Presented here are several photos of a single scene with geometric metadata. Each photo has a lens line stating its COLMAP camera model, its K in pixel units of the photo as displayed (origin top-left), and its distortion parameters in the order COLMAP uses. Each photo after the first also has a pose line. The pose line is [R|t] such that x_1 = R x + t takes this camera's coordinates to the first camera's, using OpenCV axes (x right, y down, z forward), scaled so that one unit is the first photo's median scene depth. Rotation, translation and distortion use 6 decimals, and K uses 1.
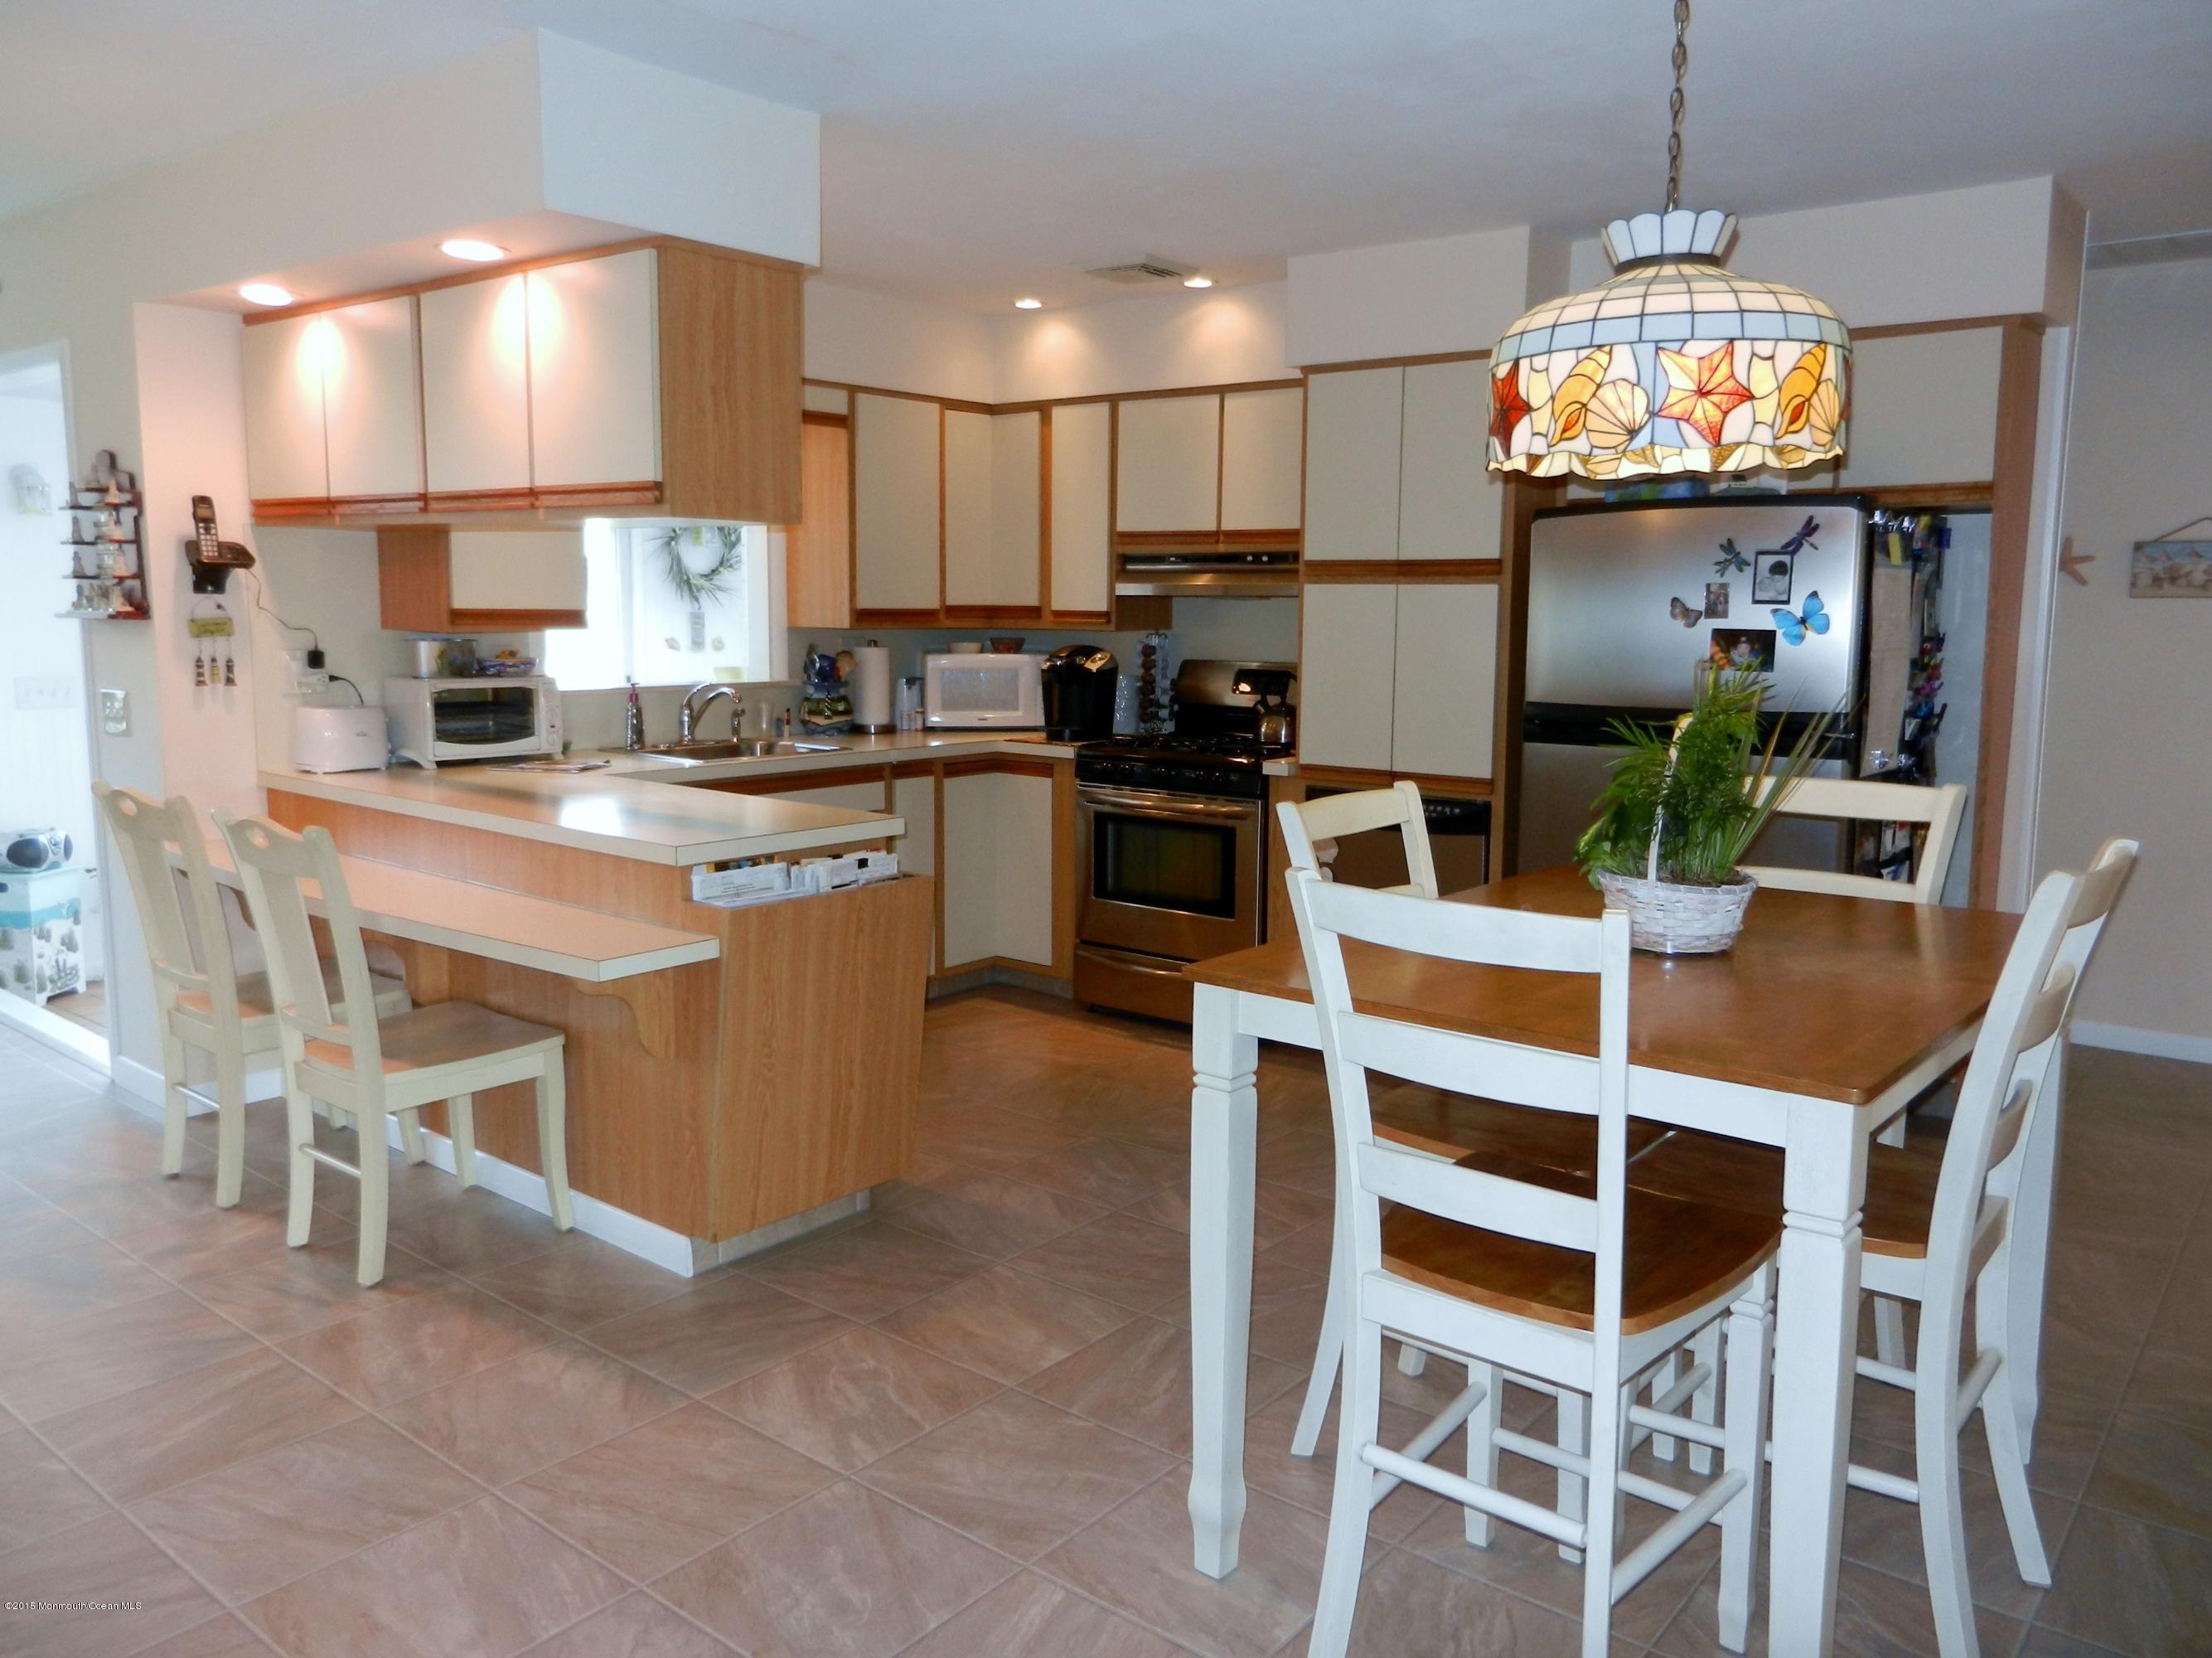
lens RADIAL K [[1654.8, 0, 1106.0], [0, 1654.8, 829.0], [0, 0, 1]] dist [0.002176, 0.002515]
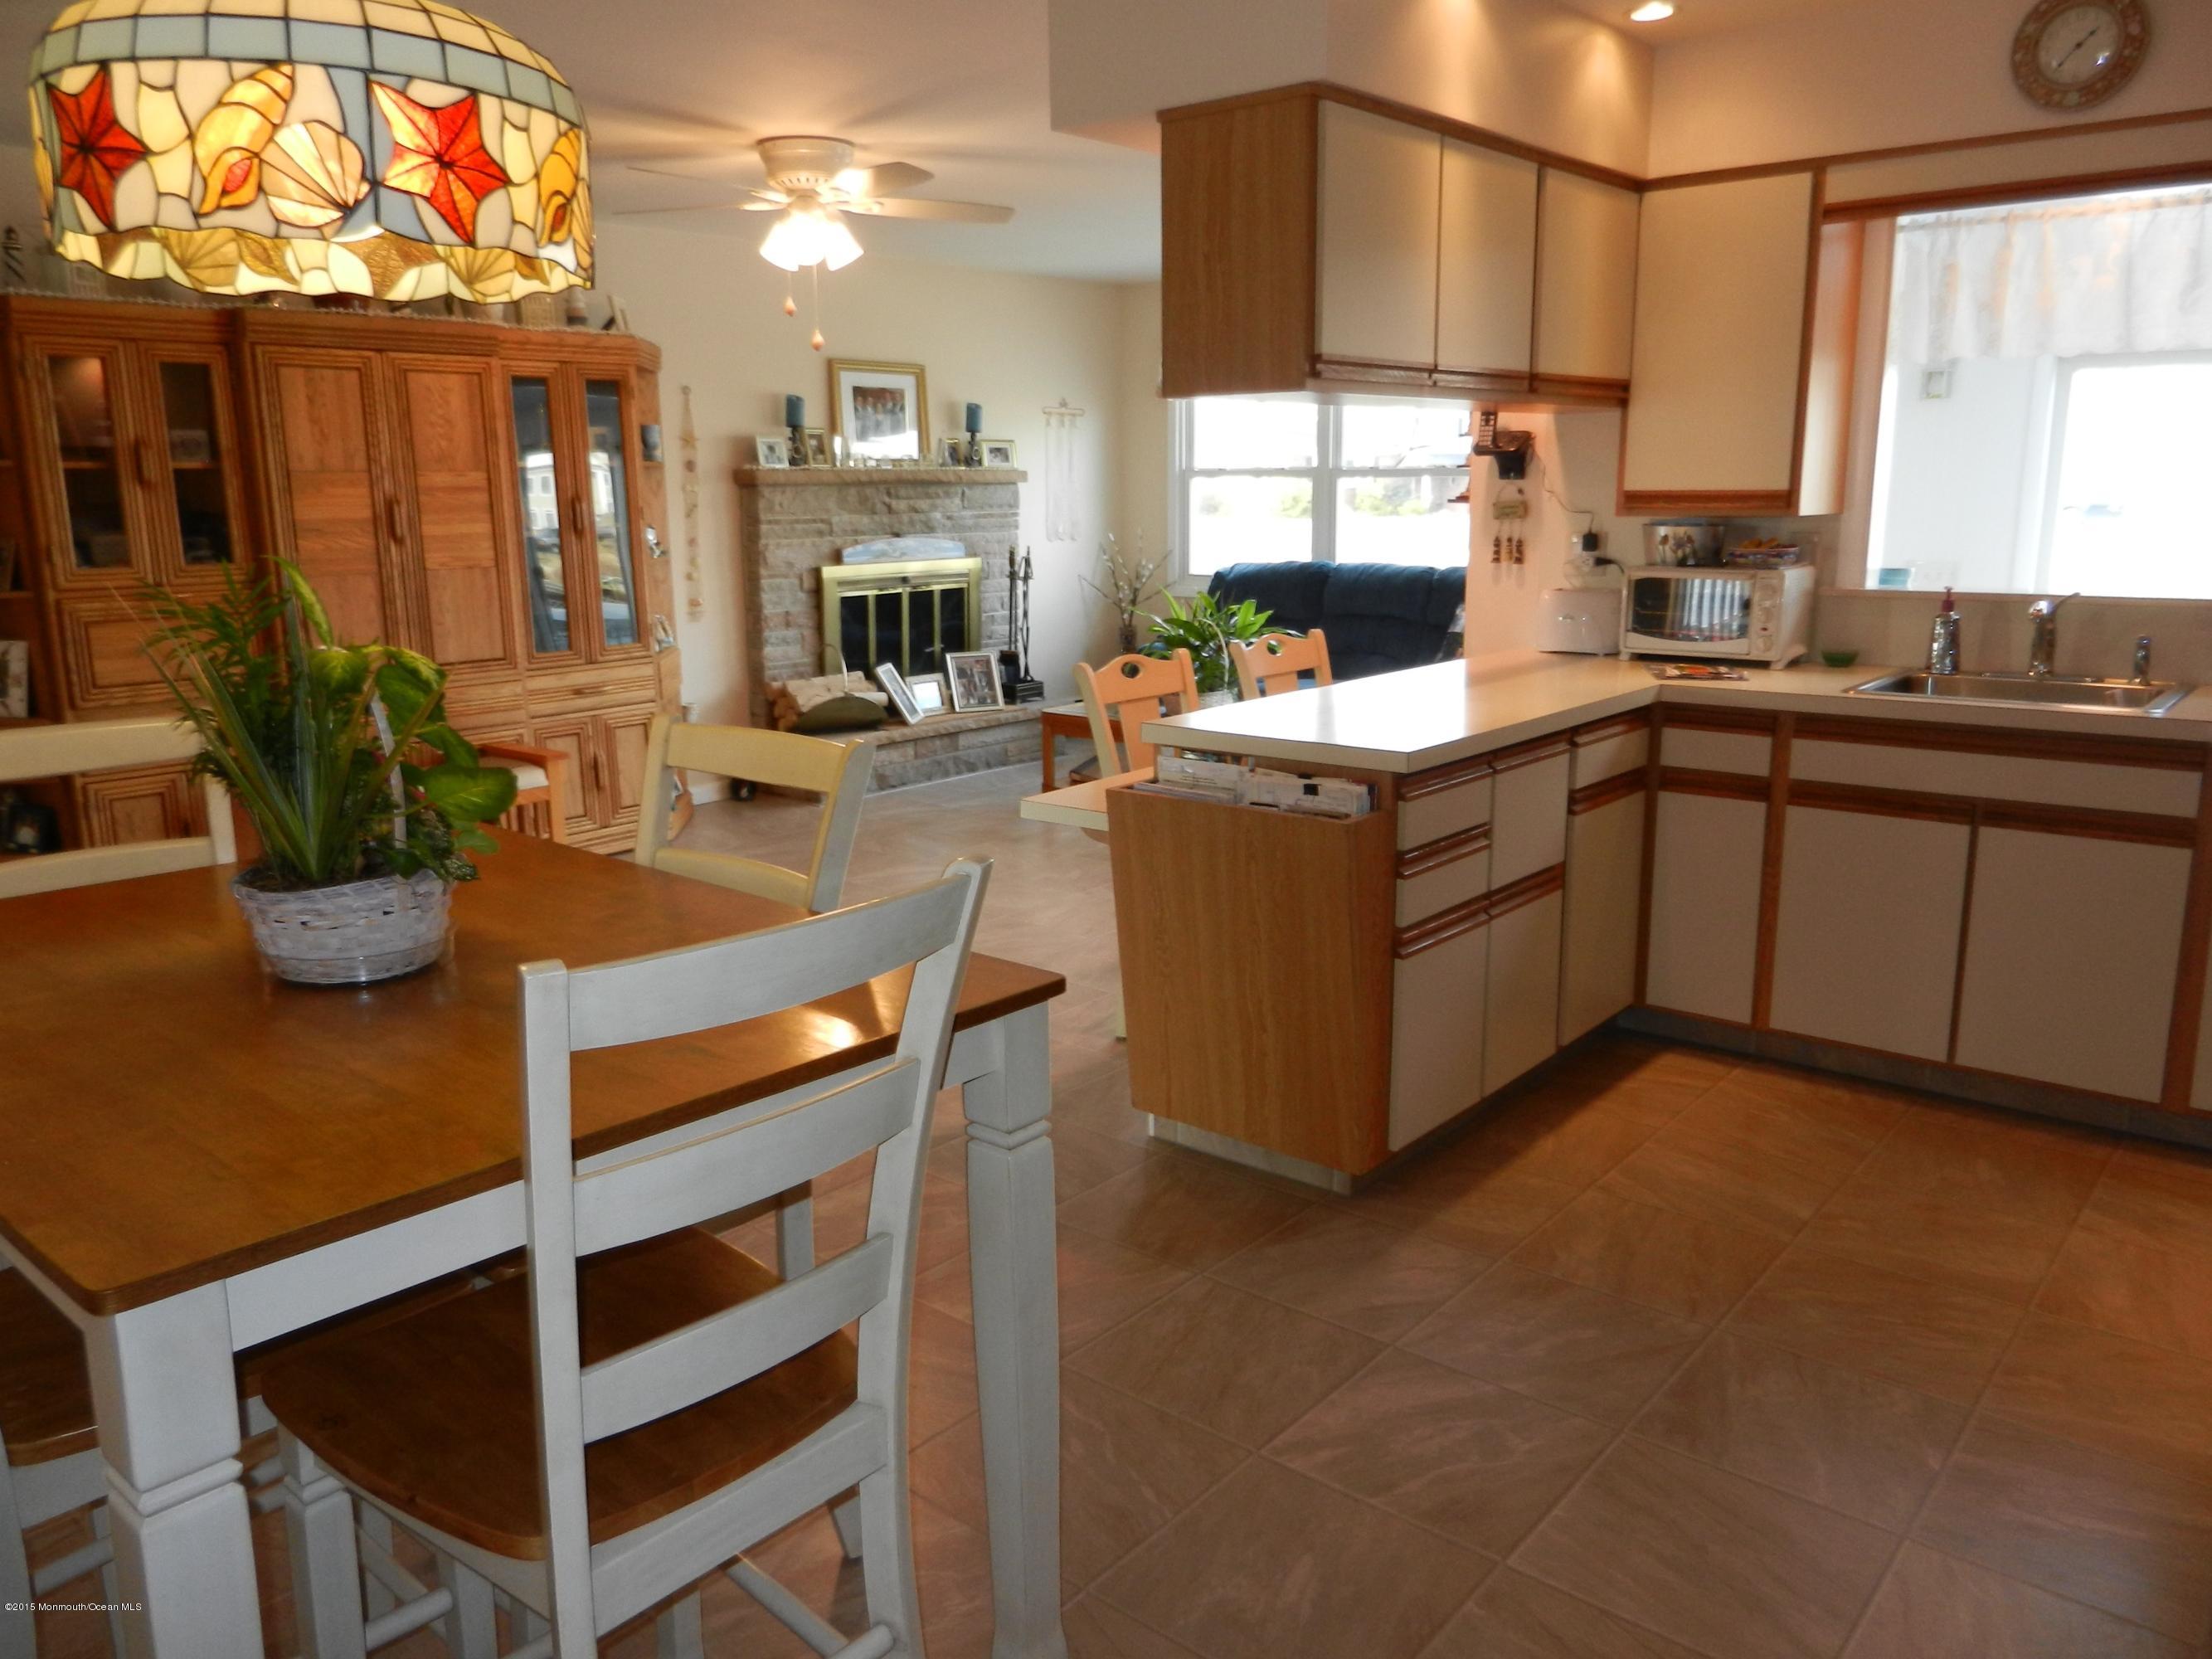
lens RADIAL K [[1631.6, 0, 1044.6], [0, 1631.6, 805.1], [0, 0, 1]] dist [0.048562, -0.043028]
pose [[-0.022475, 0.182190, -0.983006, 0.589402], [-0.129861, 0.974393, 0.183563, -0.092833], [0.991278, 0.131779, 0.001760, 0.737399]]
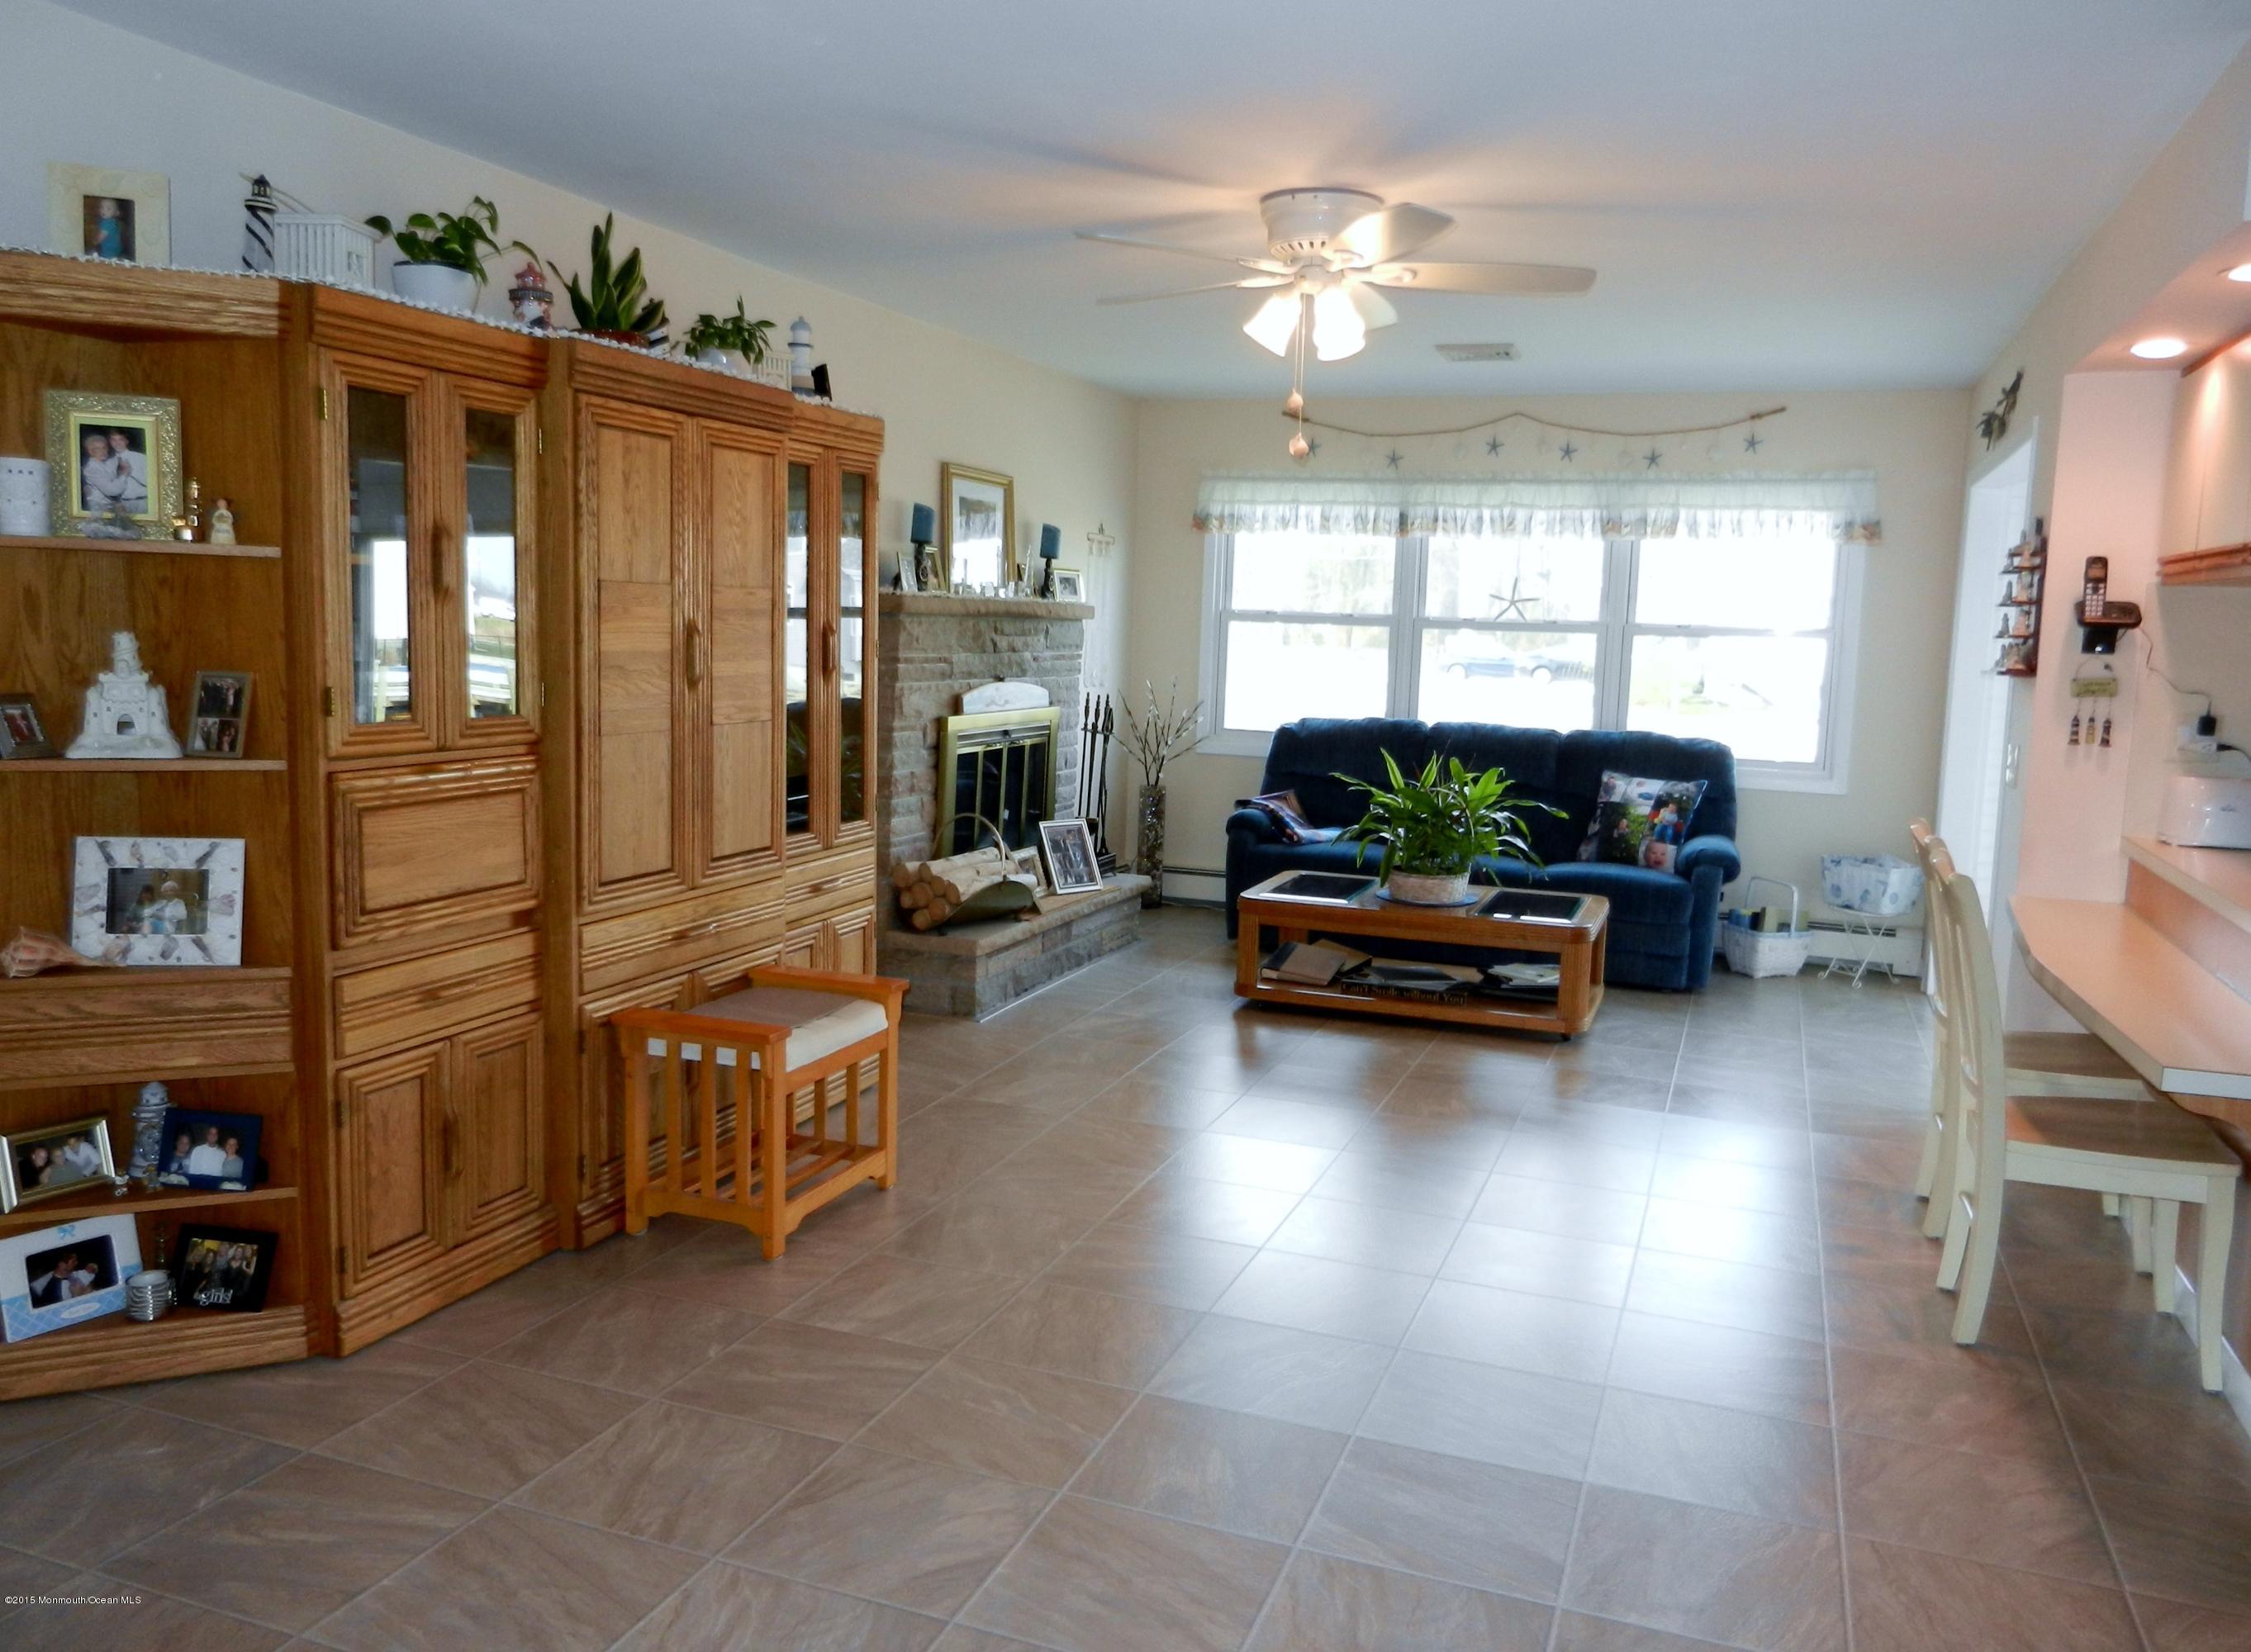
lens RADIAL K [[1719.9, 0, 1125.5], [0, 1719.9, 826.0], [0, 0, 1]] dist [0.010287, 0.000222]
pose [[0.328580, 0.110877, -0.937945, 0.259408], [-0.158959, 0.985411, 0.060802, -0.009987], [0.931003, 0.129117, 0.341412, 0.115123]]
